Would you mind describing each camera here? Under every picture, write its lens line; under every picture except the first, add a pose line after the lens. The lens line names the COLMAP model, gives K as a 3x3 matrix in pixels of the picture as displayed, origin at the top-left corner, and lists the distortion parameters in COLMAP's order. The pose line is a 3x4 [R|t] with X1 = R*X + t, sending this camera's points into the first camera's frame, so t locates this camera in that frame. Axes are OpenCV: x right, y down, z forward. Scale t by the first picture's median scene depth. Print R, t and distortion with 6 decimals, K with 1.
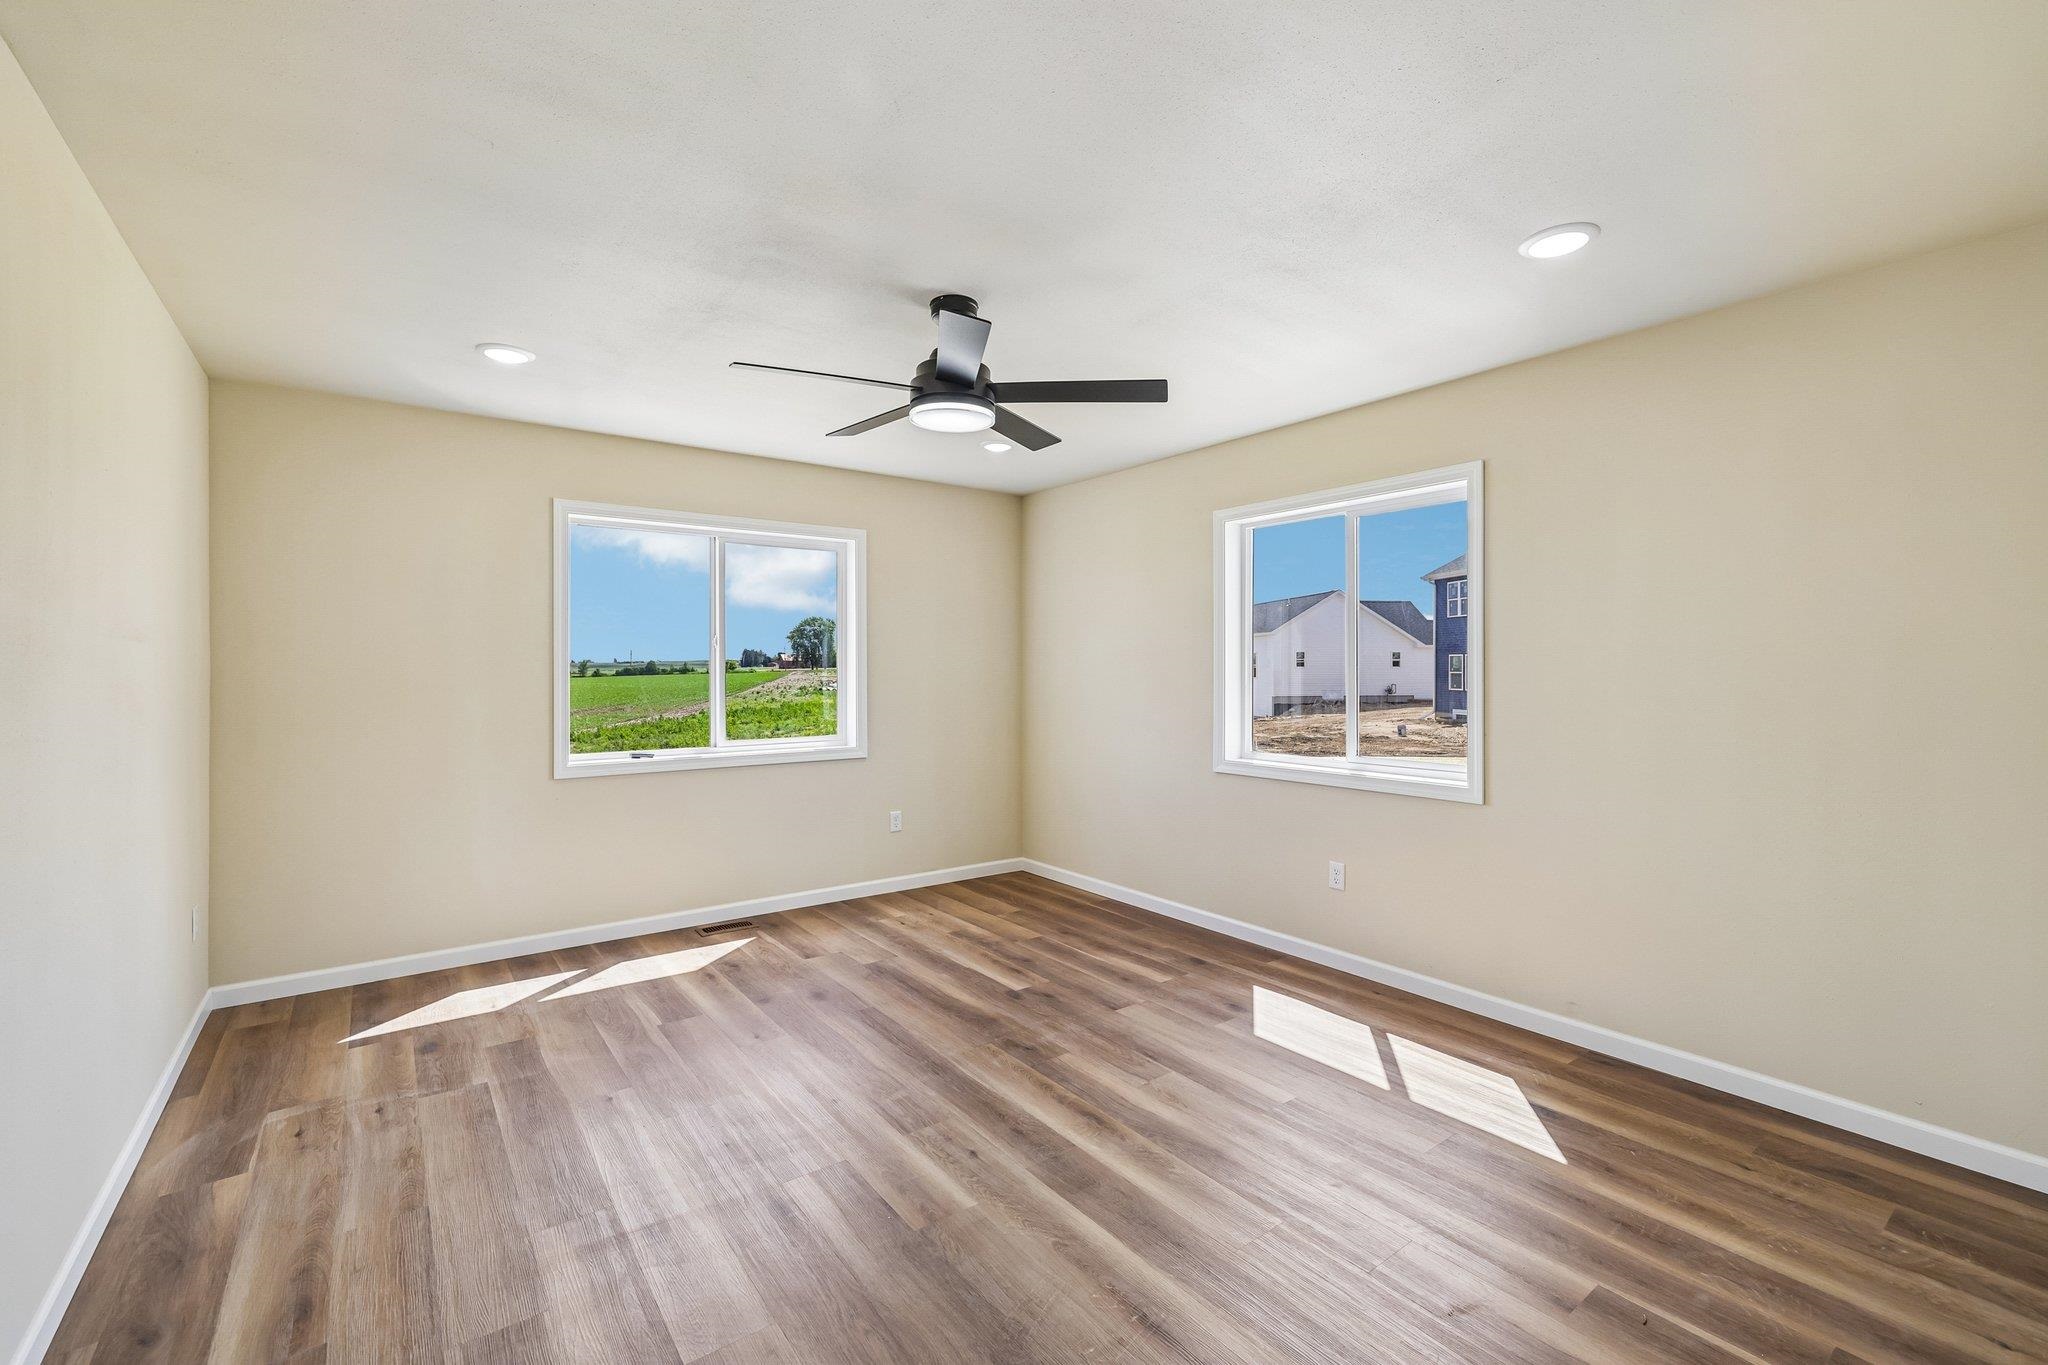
lens RADIAL K [[875.8, 0, 1015.0], [0, 875.8, 671.4], [0, 0, 1]] dist [-0.001348, 0.000424]
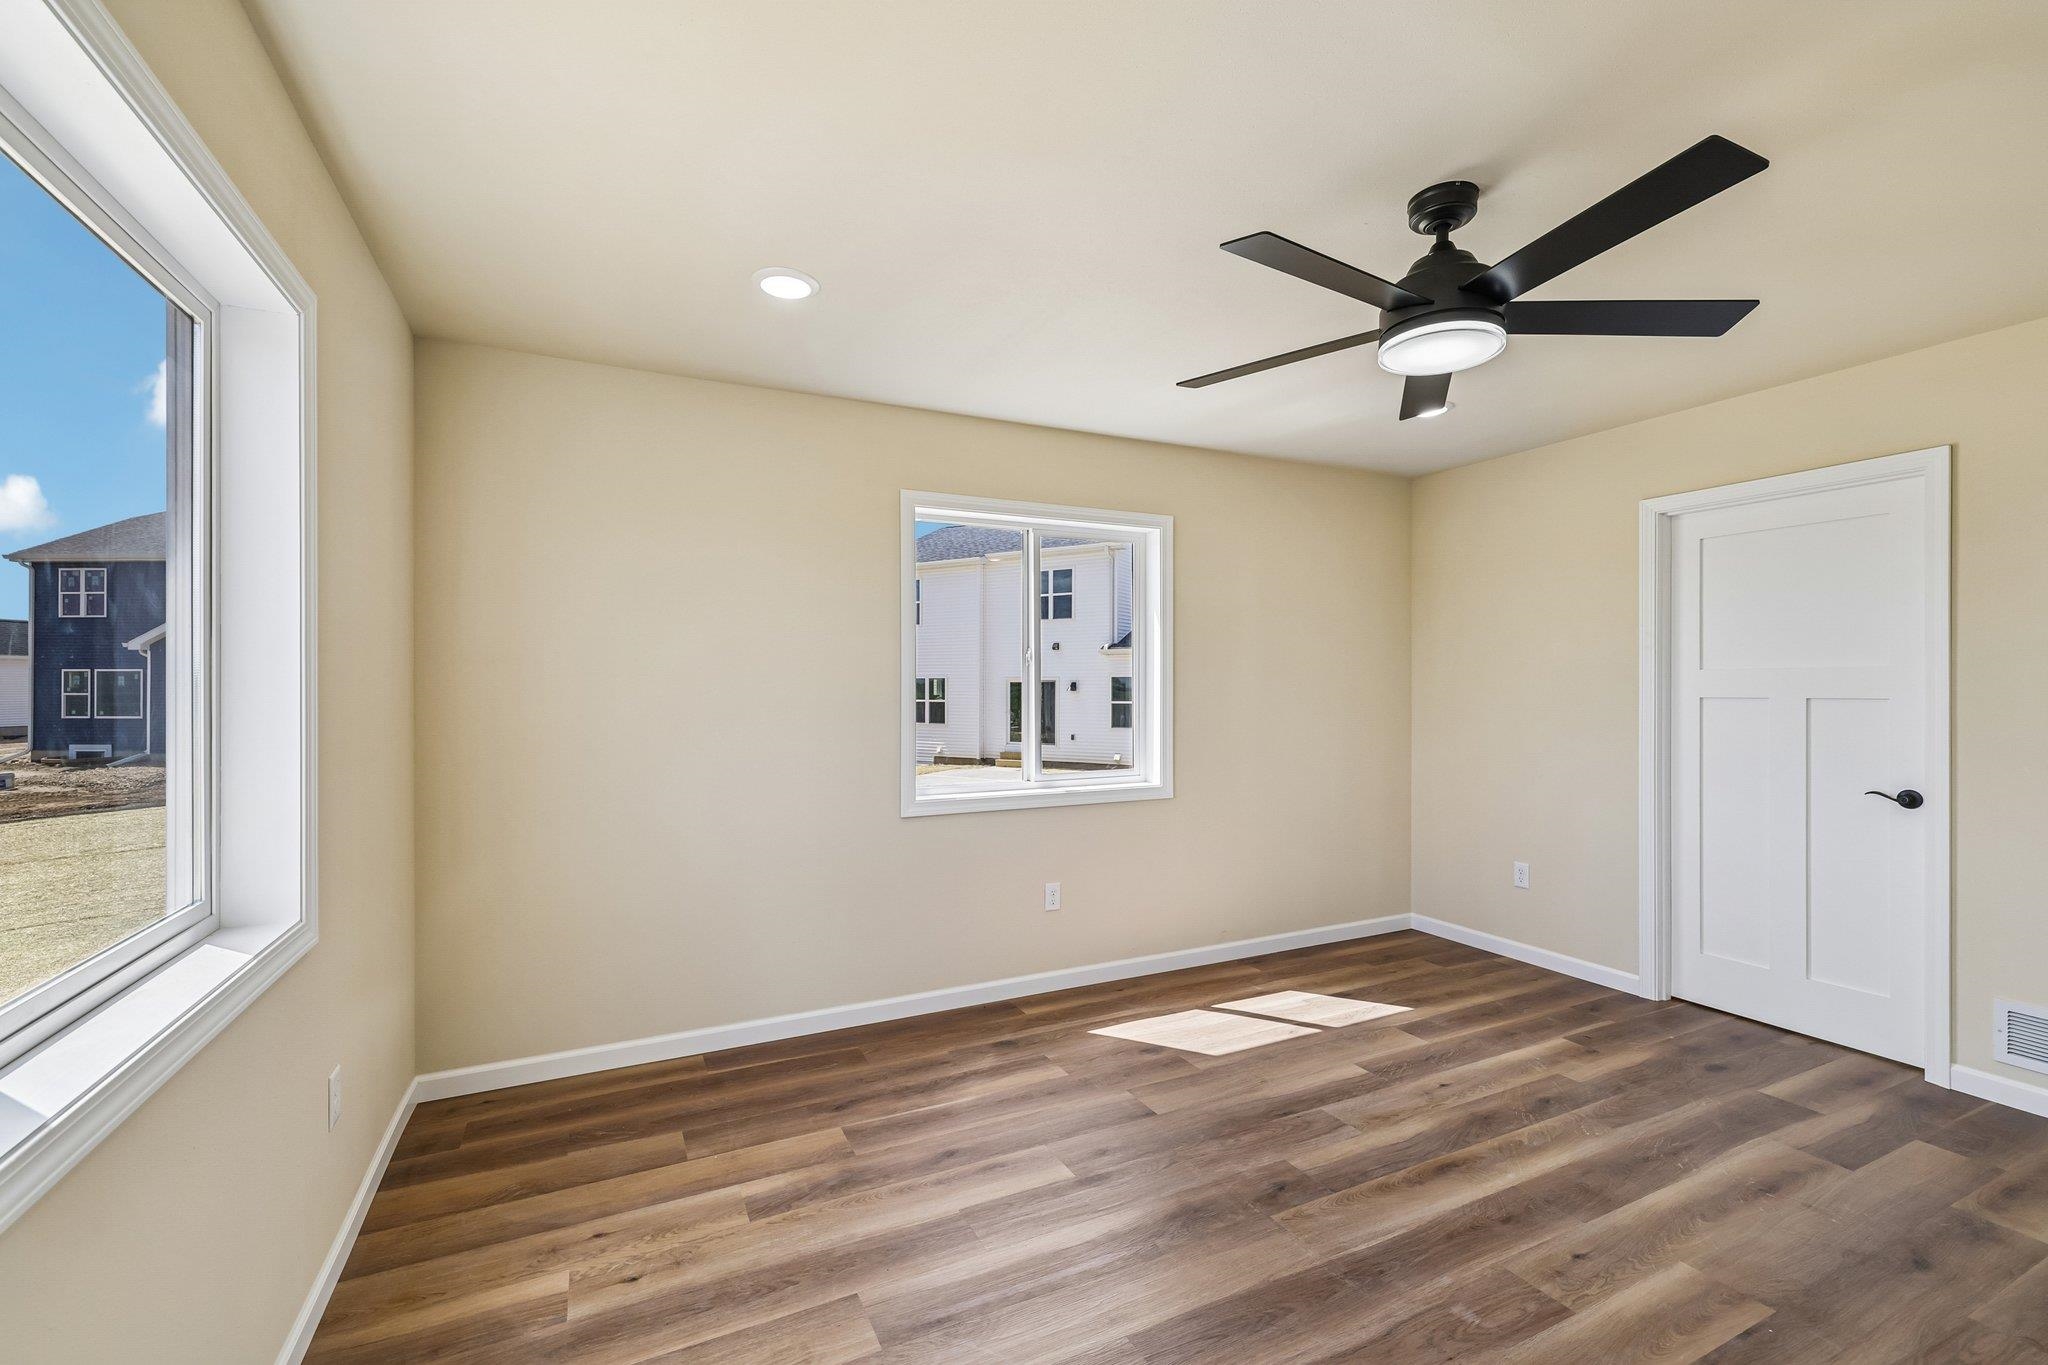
lens RADIAL K [[875.8, 0, 1015.0], [0, 875.8, 671.4], [0, 0, 1]] dist [-0.001348, 0.000424]
pose [[0.173733, 0.015627, 0.984669, -0.752189], [0.005767, 0.999841, -0.016885, -0.004906], [-0.984776, 0.008612, 0.173615, 1.055025]]
